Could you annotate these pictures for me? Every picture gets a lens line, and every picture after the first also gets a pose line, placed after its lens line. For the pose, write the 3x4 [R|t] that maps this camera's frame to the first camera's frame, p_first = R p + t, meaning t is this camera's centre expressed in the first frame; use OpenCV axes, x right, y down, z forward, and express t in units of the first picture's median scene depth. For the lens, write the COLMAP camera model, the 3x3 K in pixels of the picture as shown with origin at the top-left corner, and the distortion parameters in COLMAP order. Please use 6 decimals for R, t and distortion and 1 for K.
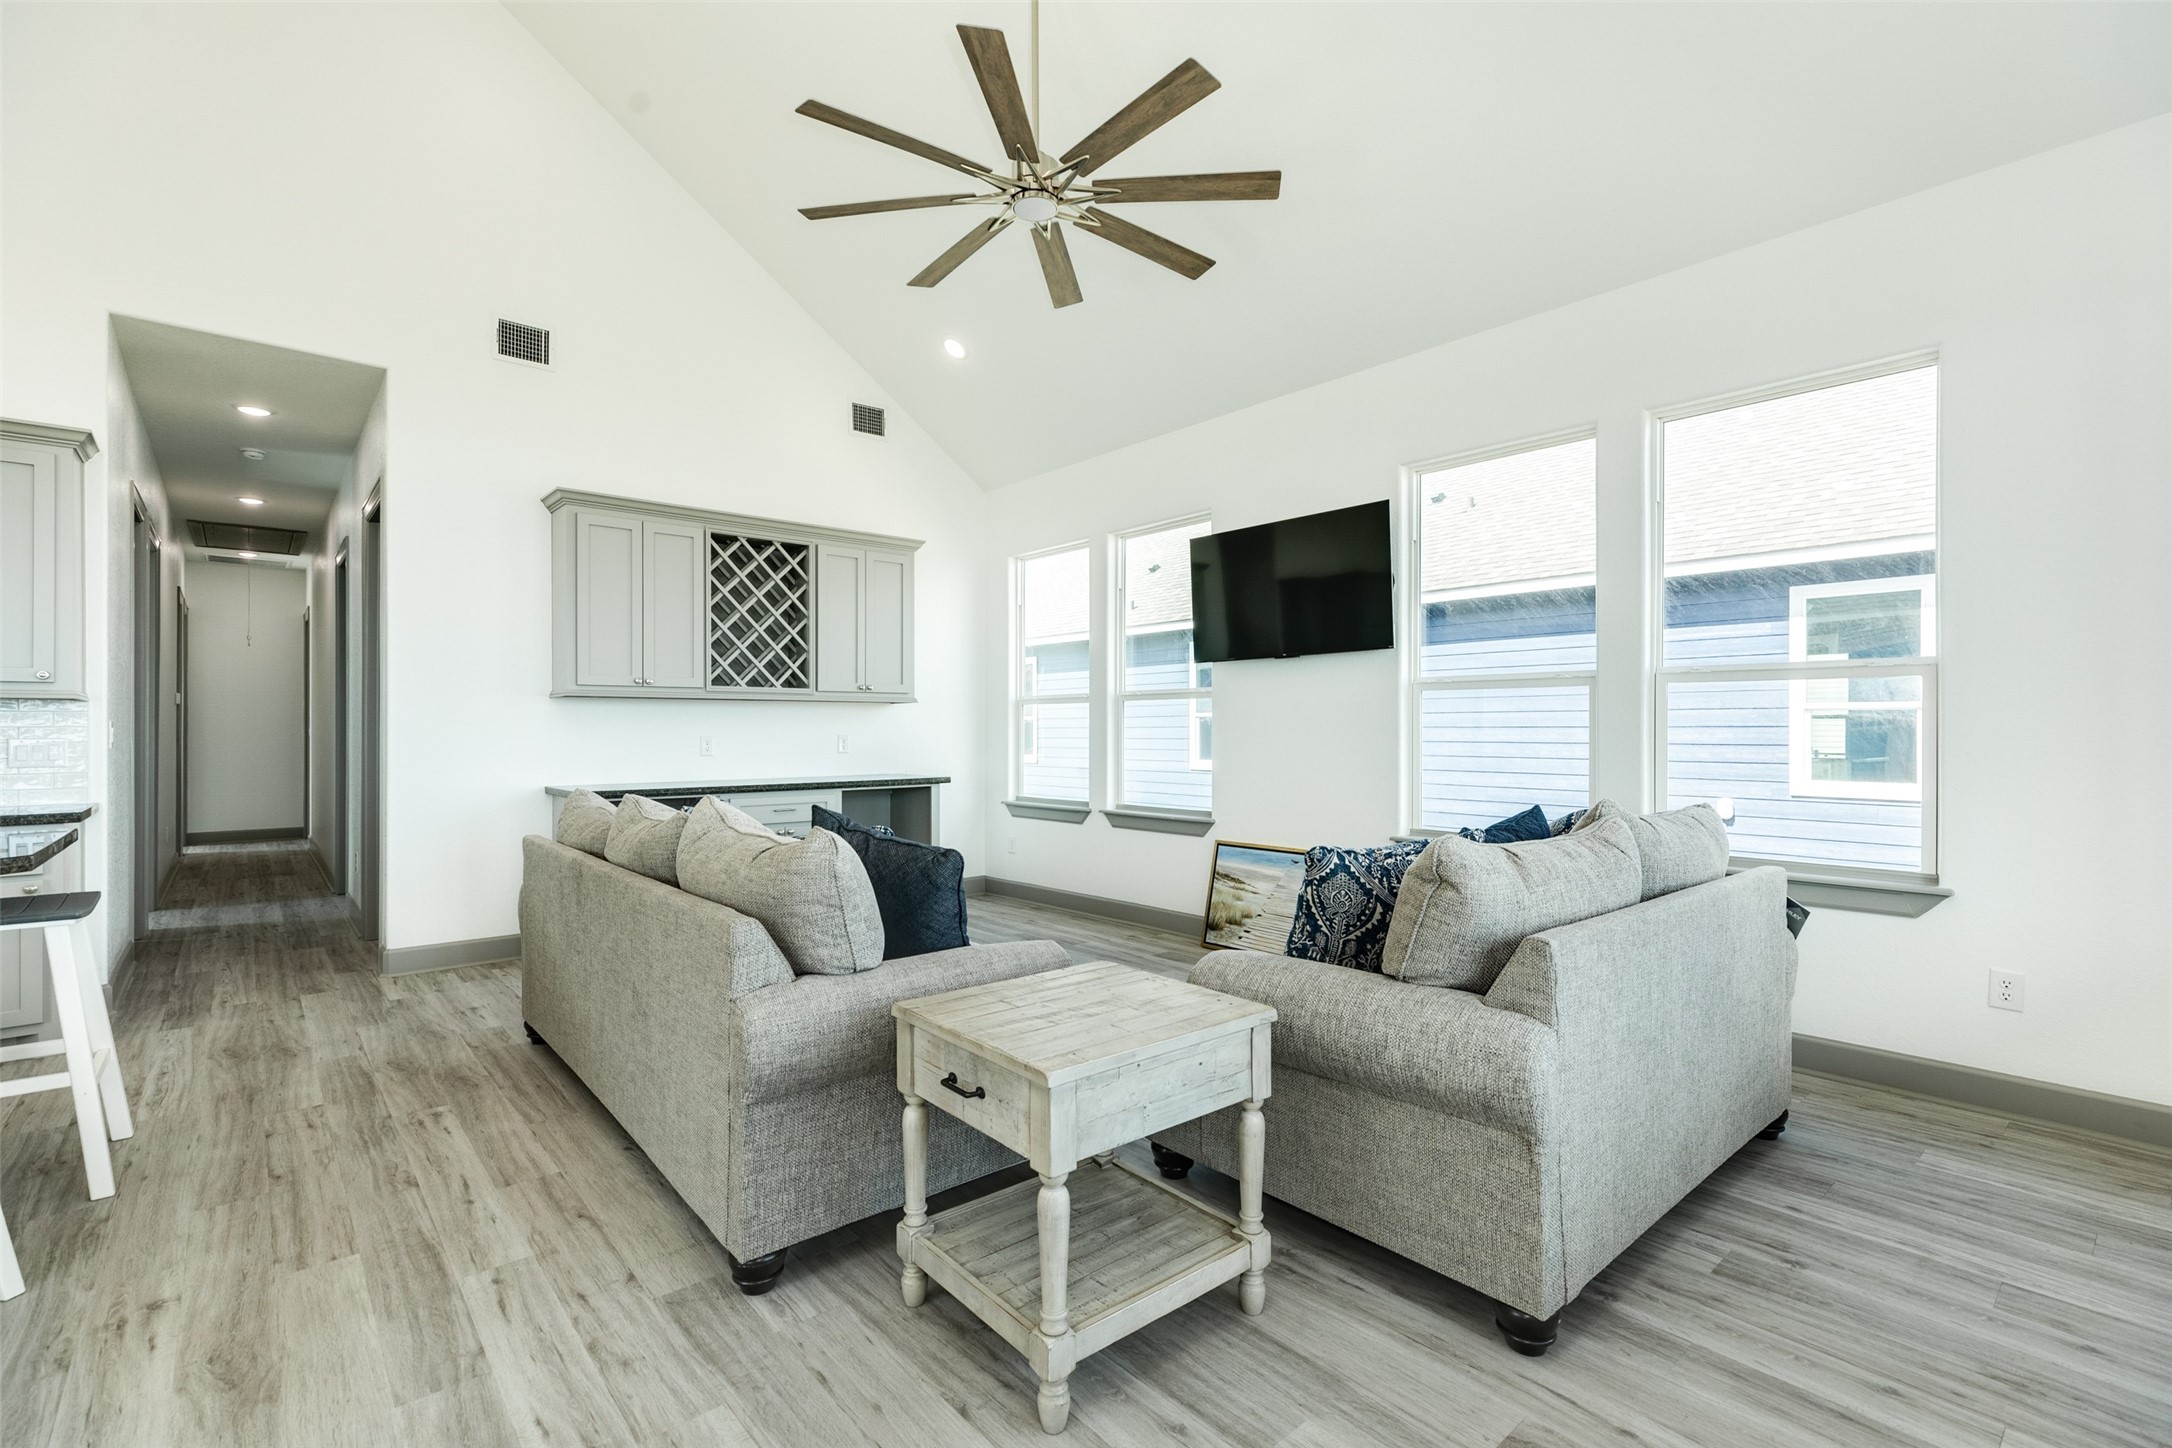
lens RADIAL K [[969.3, 0, 1081.0], [0, 969.3, 728.0], [0, 0, 1]] dist [0.004471, -0.000022]
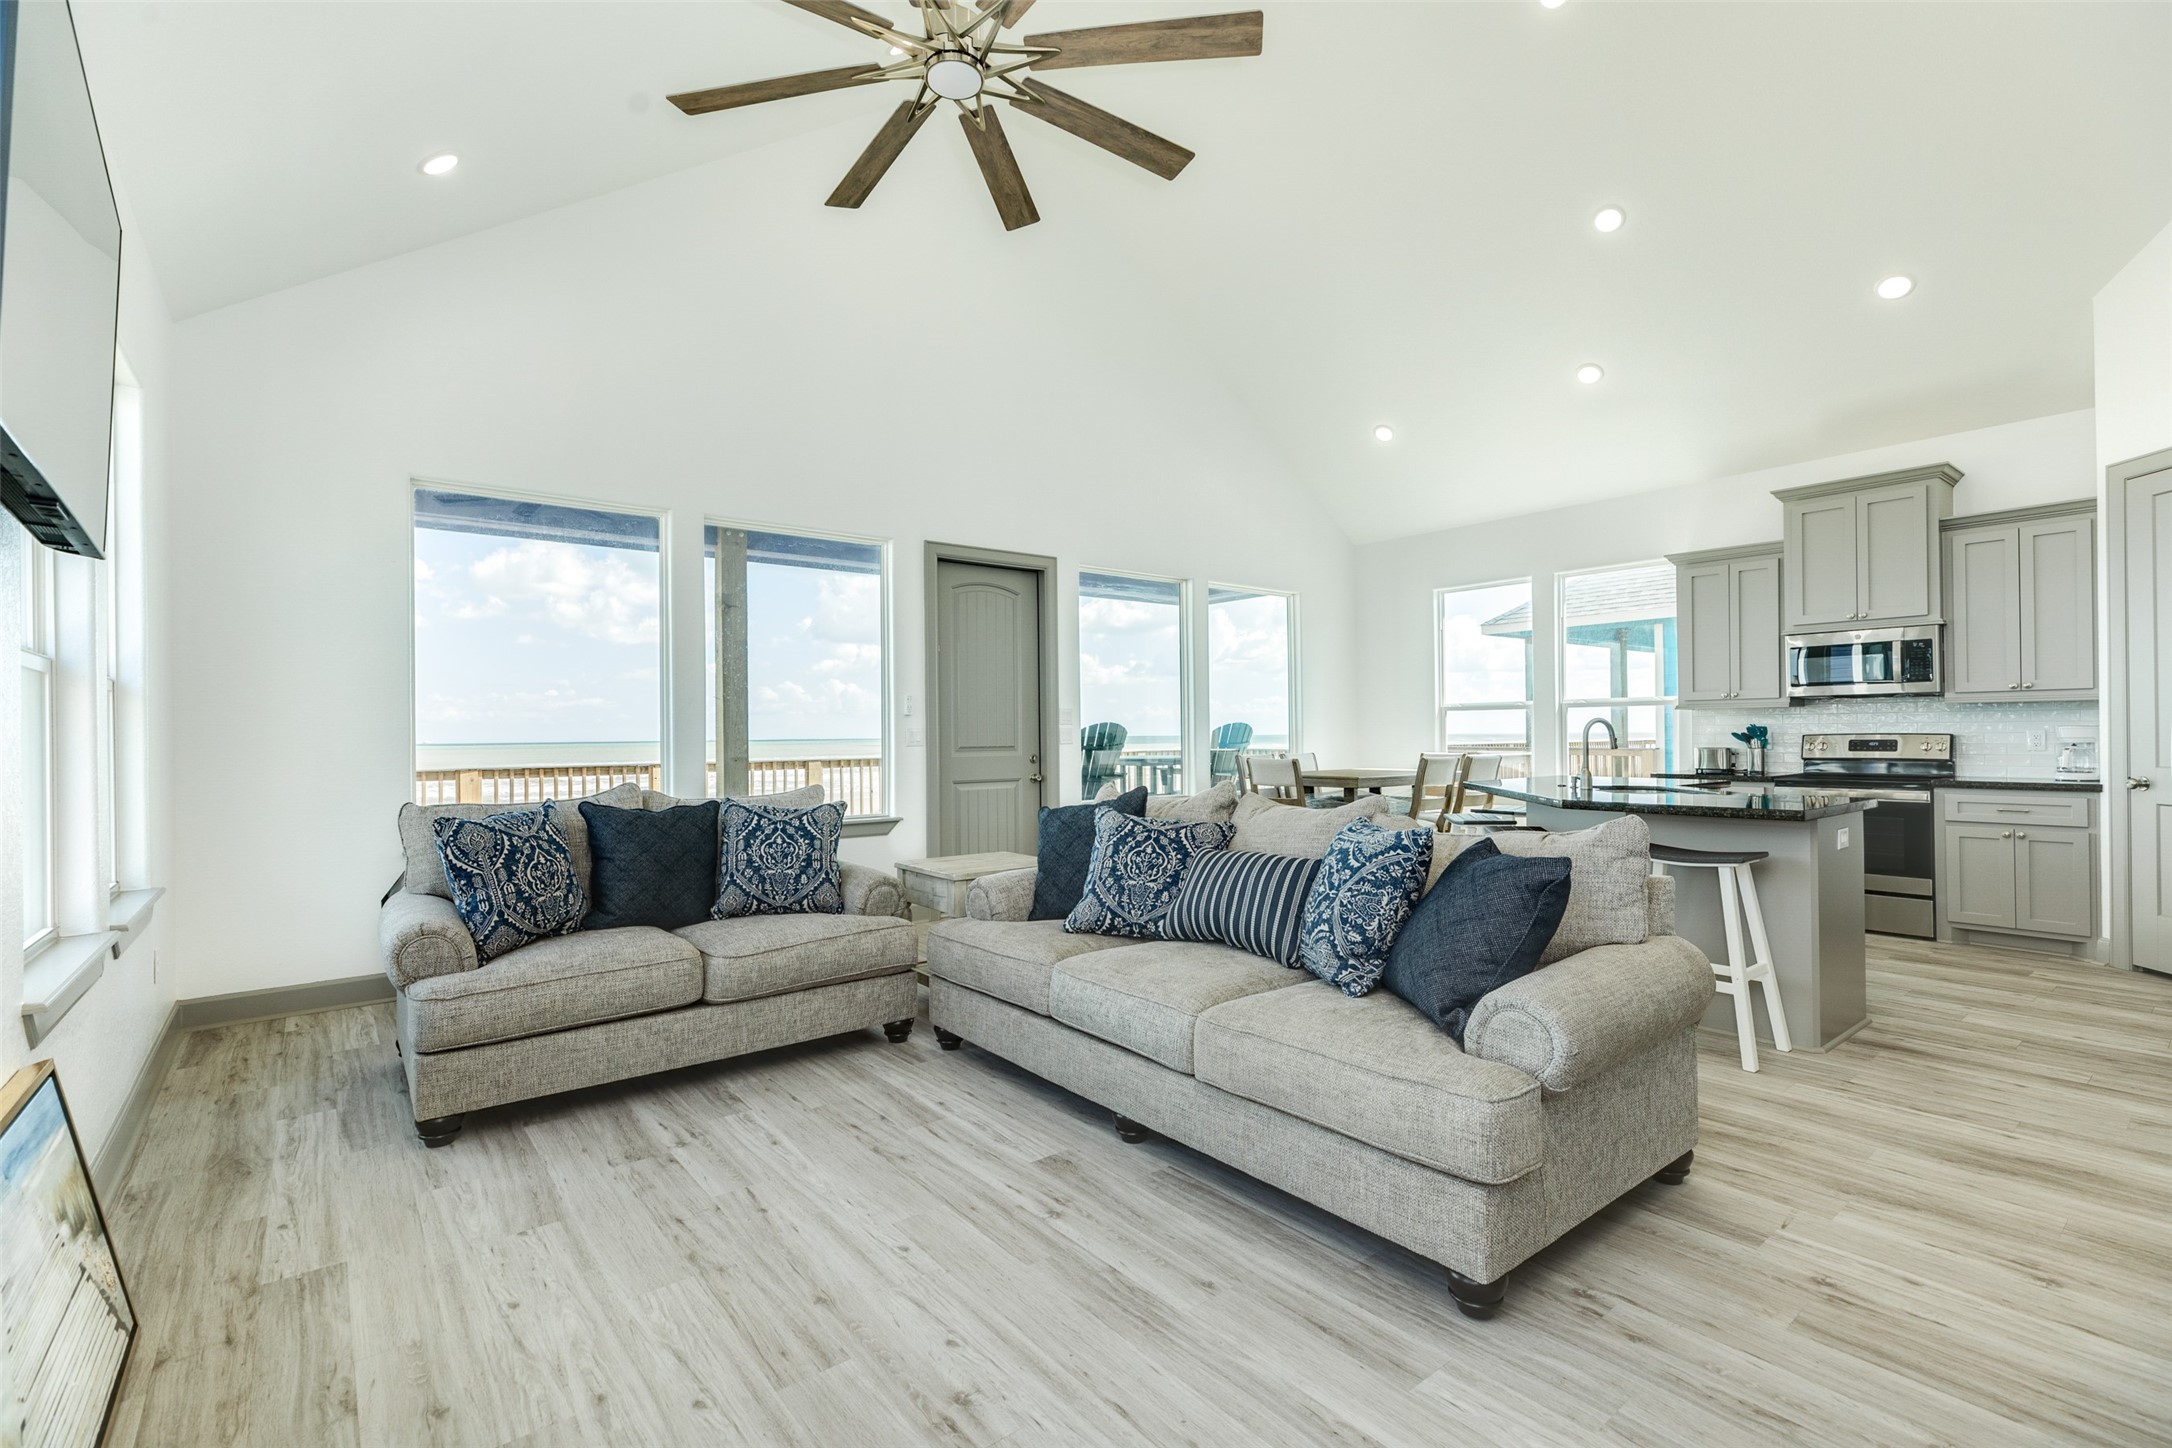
lens RADIAL K [[969.3, 0, 1077.2], [0, 969.3, 725.1], [0, 0, 1]] dist [0.004471, -0.000022]
pose [[-0.998998, 0.010501, 0.043500, -0.182702], [0.010088, 0.999902, -0.009702, 0.002219], [-0.043598, -0.009253, -0.999006, 1.856192]]
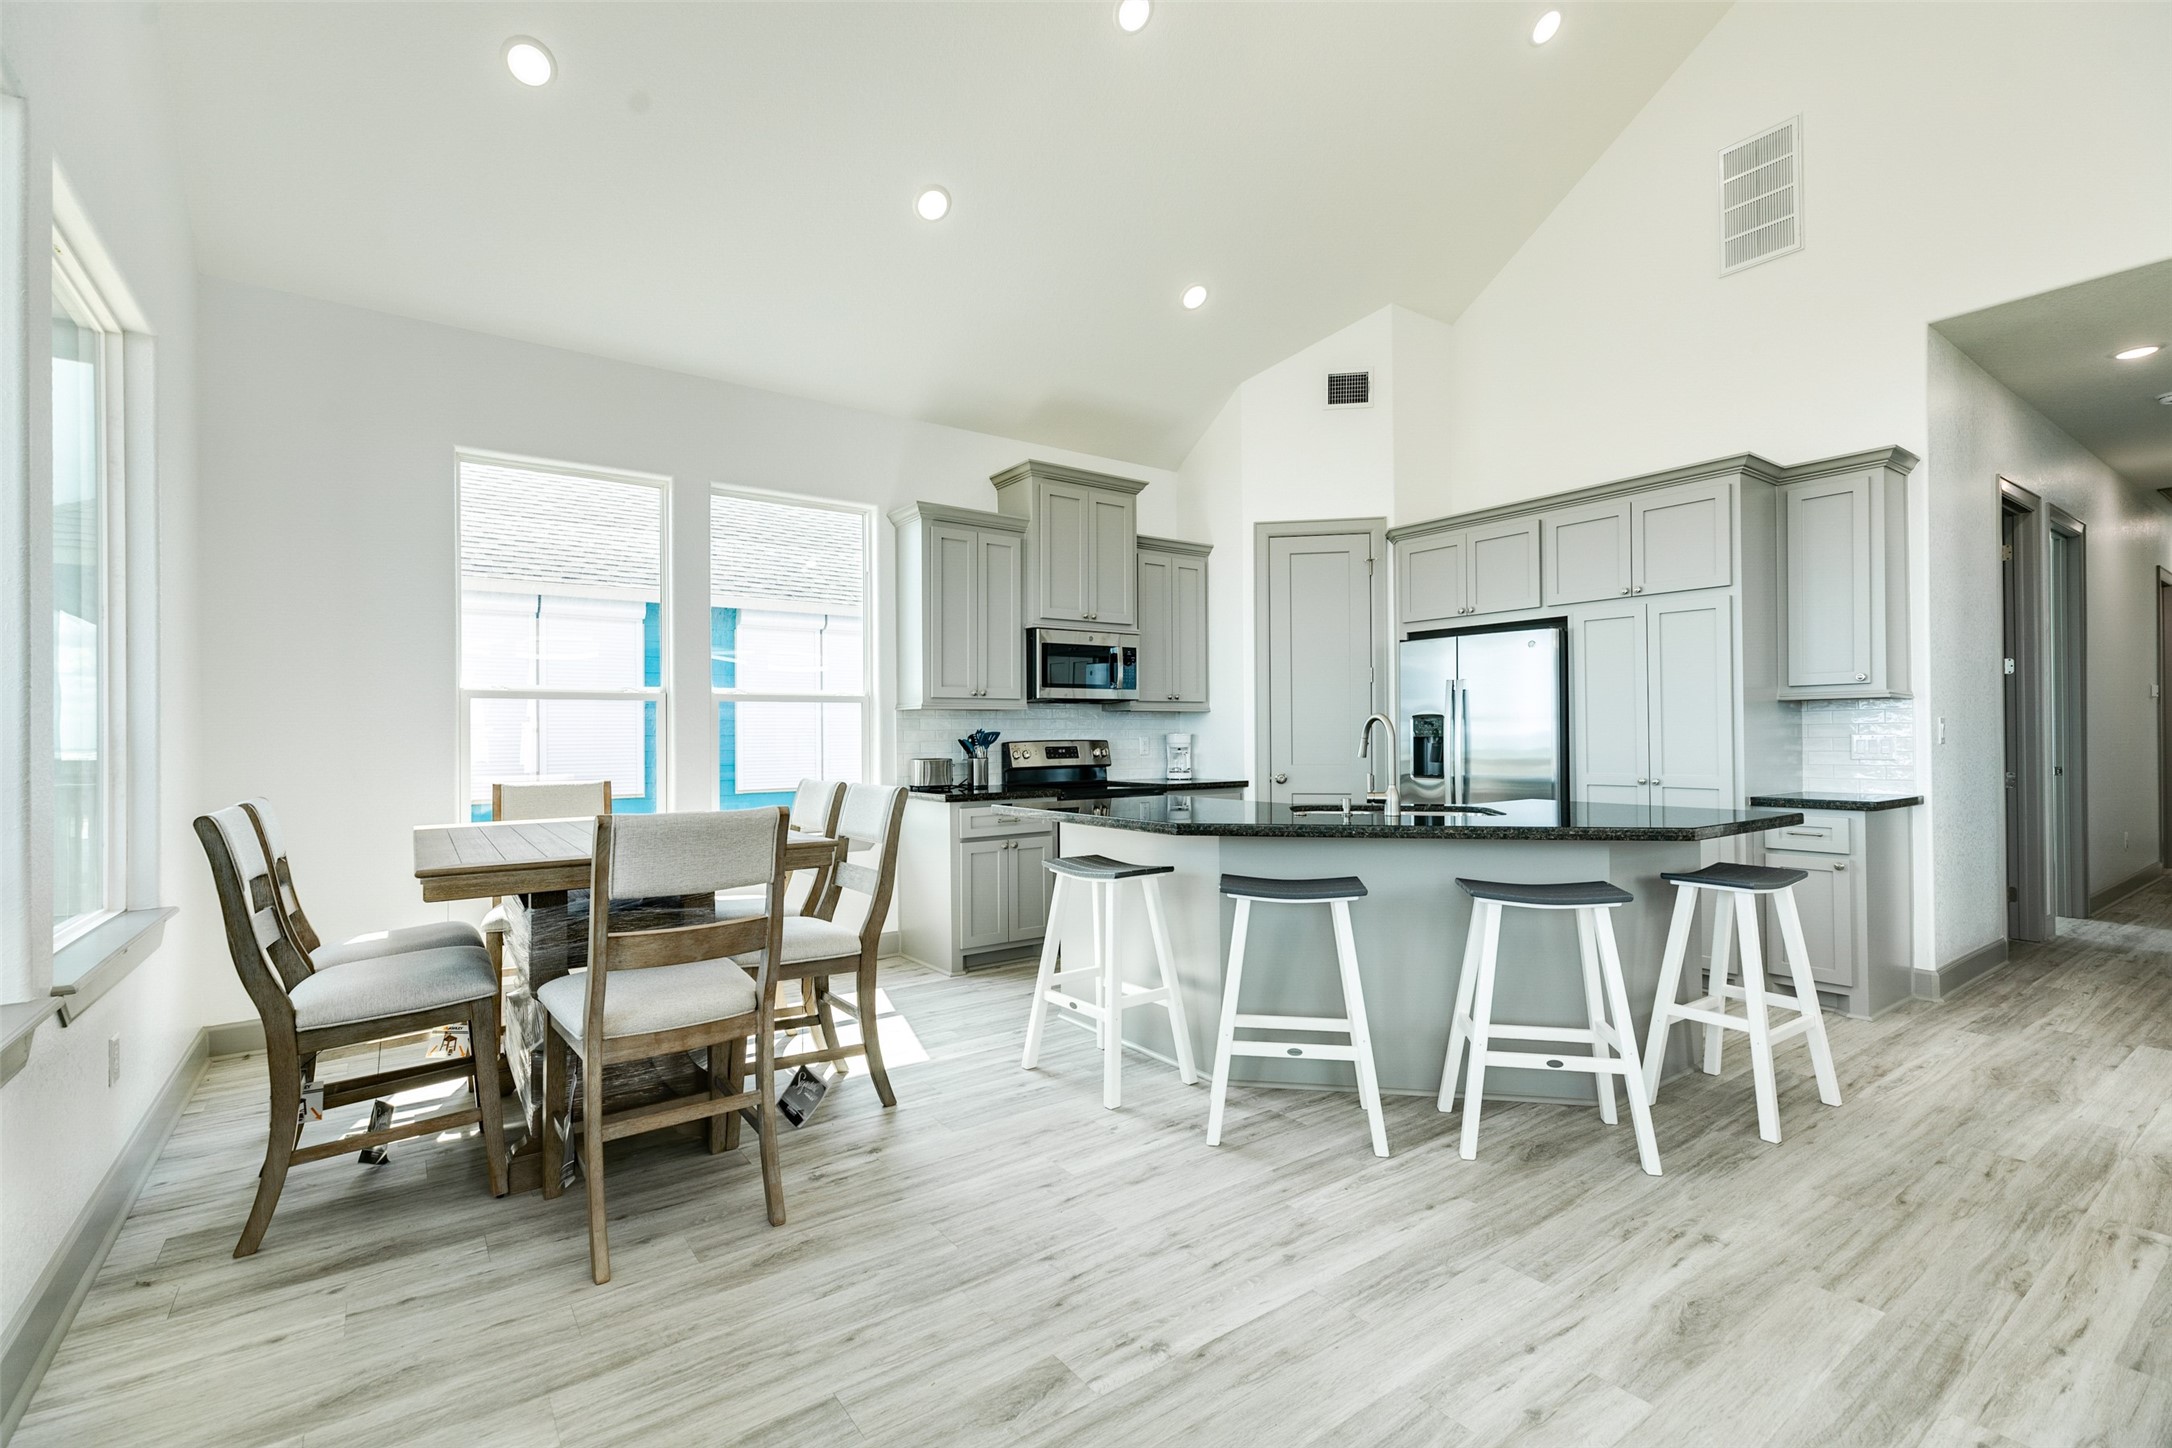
lens RADIAL K [[969.3, 0, 1078.2], [0, 969.3, 722.0], [0, 0, 1]] dist [0.004471, -0.000022]
pose [[-0.091444, -0.010035, -0.995760, 0.140674], [0.008672, 0.999903, -0.010873, 0.001831], [0.995772, -0.009629, -0.091348, 0.226703]]
